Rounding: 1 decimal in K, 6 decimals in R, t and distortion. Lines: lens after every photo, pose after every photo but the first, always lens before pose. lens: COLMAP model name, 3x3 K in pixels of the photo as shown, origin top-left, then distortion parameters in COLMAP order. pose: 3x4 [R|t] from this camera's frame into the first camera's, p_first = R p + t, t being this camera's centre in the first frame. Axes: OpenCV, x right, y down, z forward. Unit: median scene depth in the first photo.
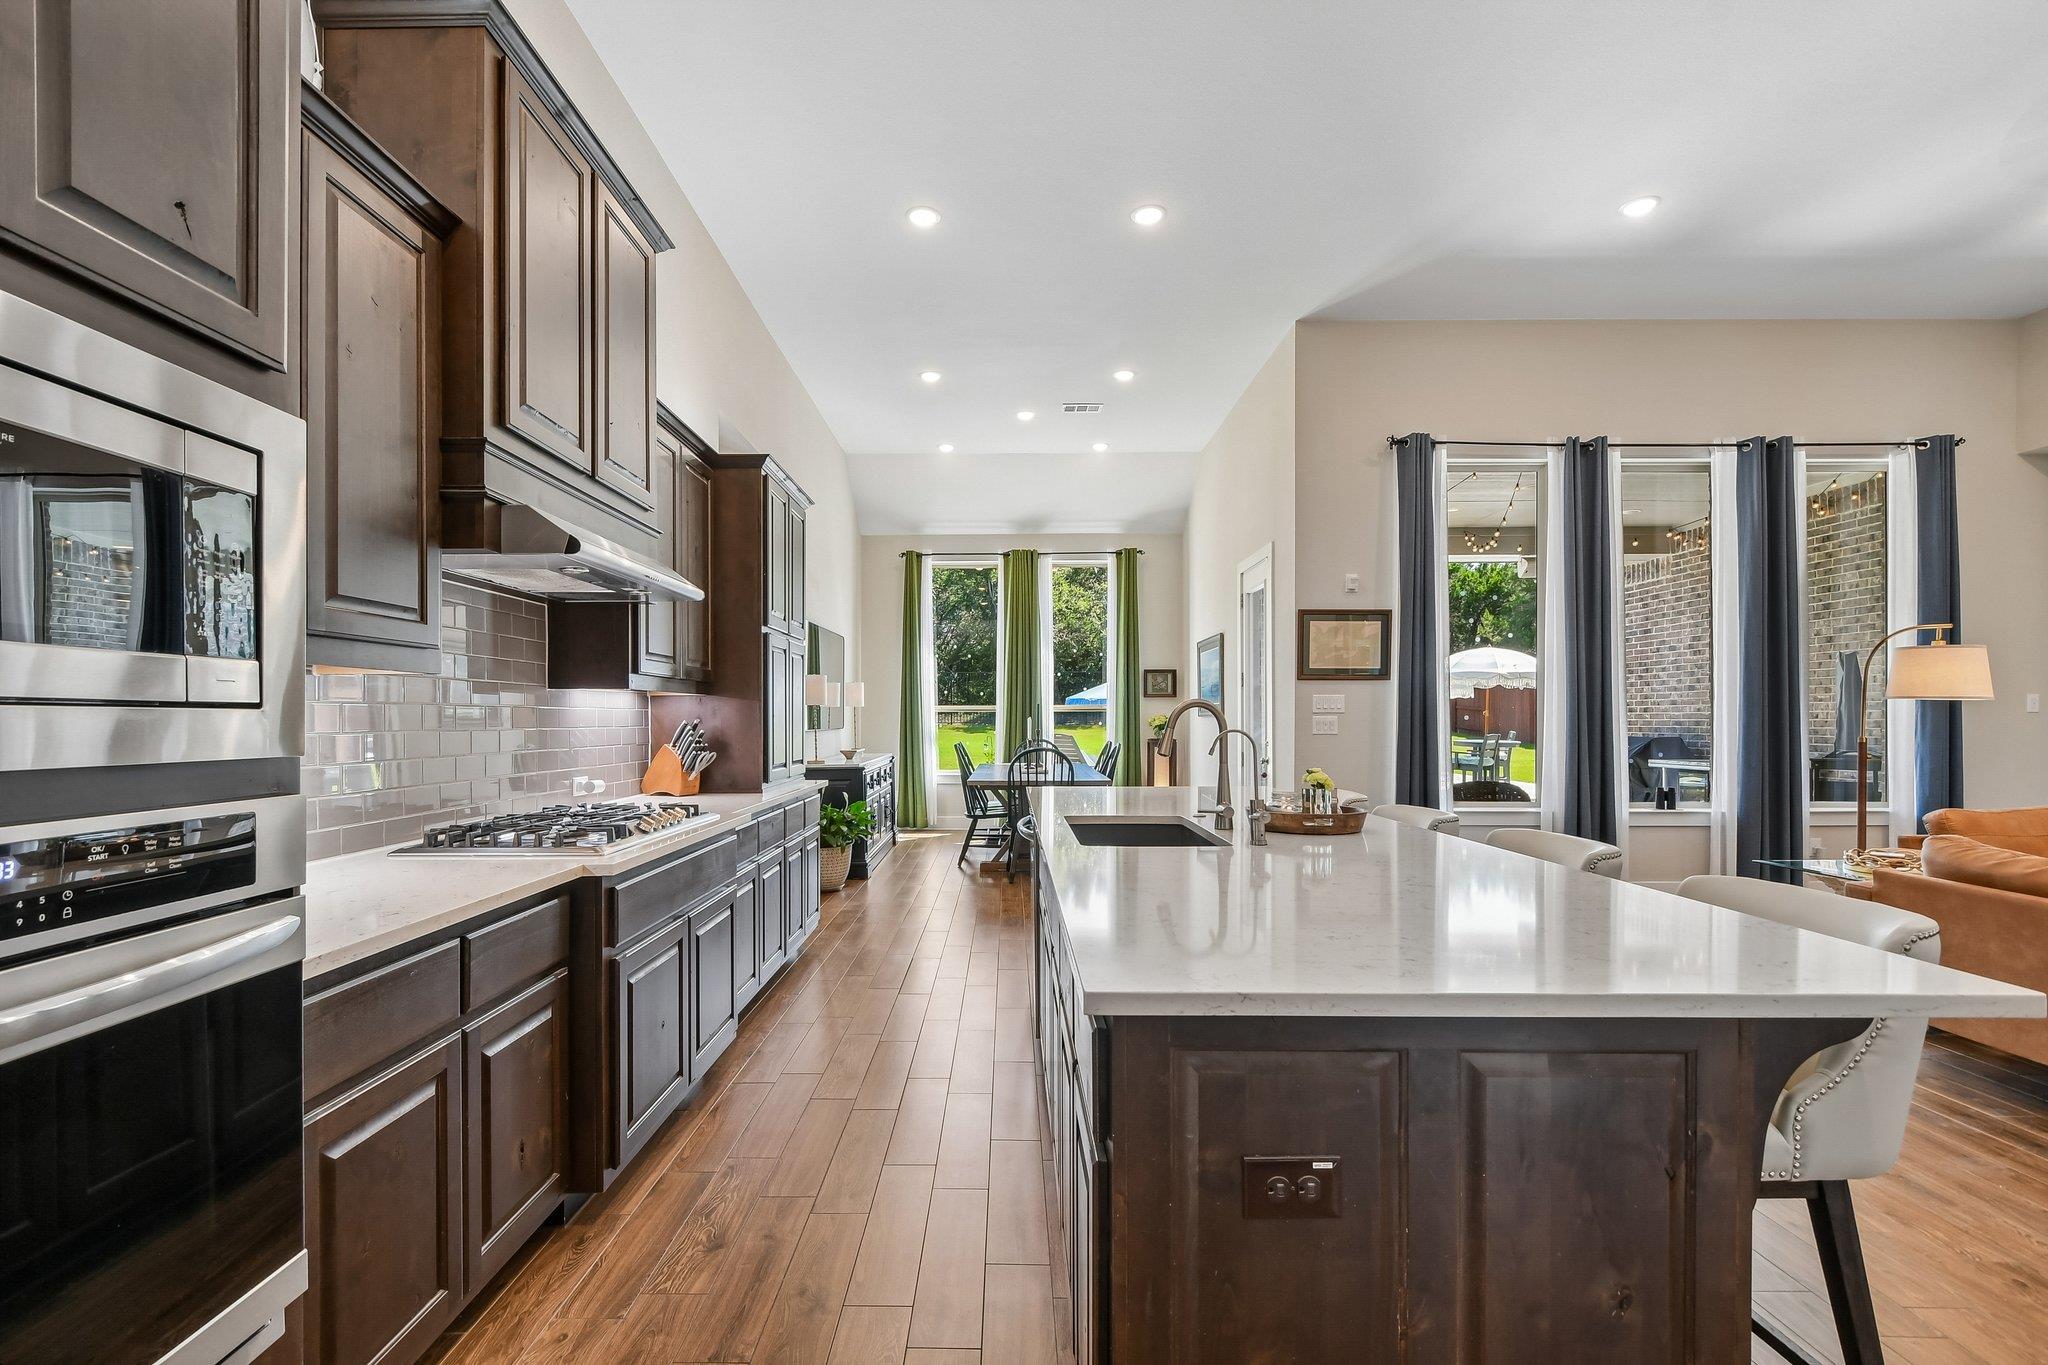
lens RADIAL K [[895.6, 0, 999.6], [0, 895.6, 719.9], [0, 0, 1]] dist [0.001653, -0.002564]
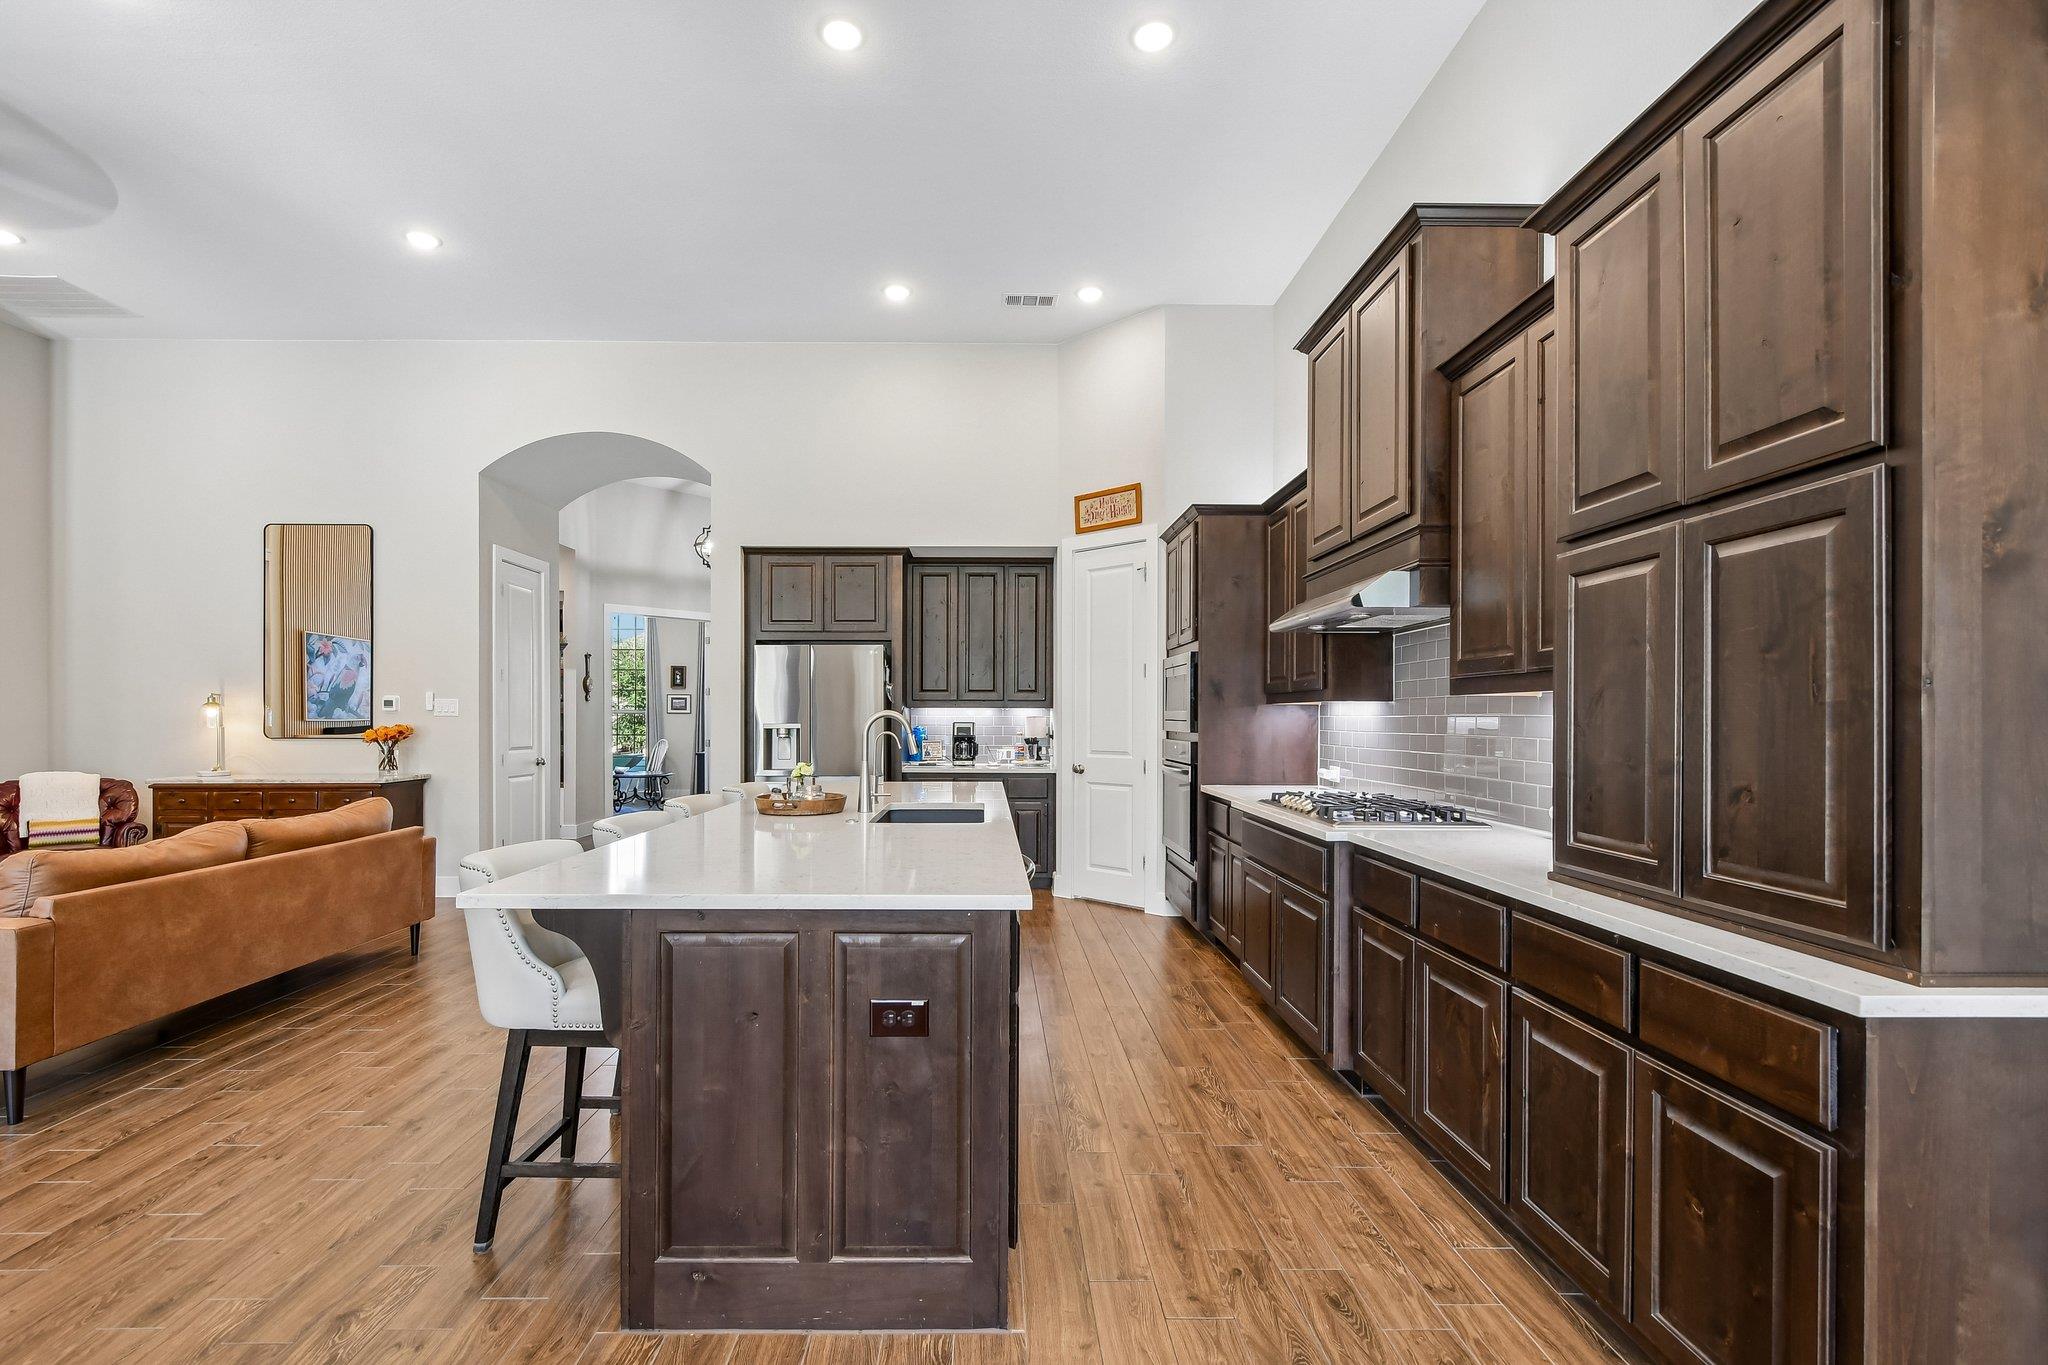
lens RADIAL K [[895.6, 0, 994.5], [0, 895.6, 715.4], [0, 0, 1]] dist [0.001653, -0.002564]
pose [[-0.999790, -0.000070, -0.020470, 0.041728], [-0.000080, 1.000000, 0.000502, -0.006162], [0.020470, 0.000504, -0.999790, 0.991208]]
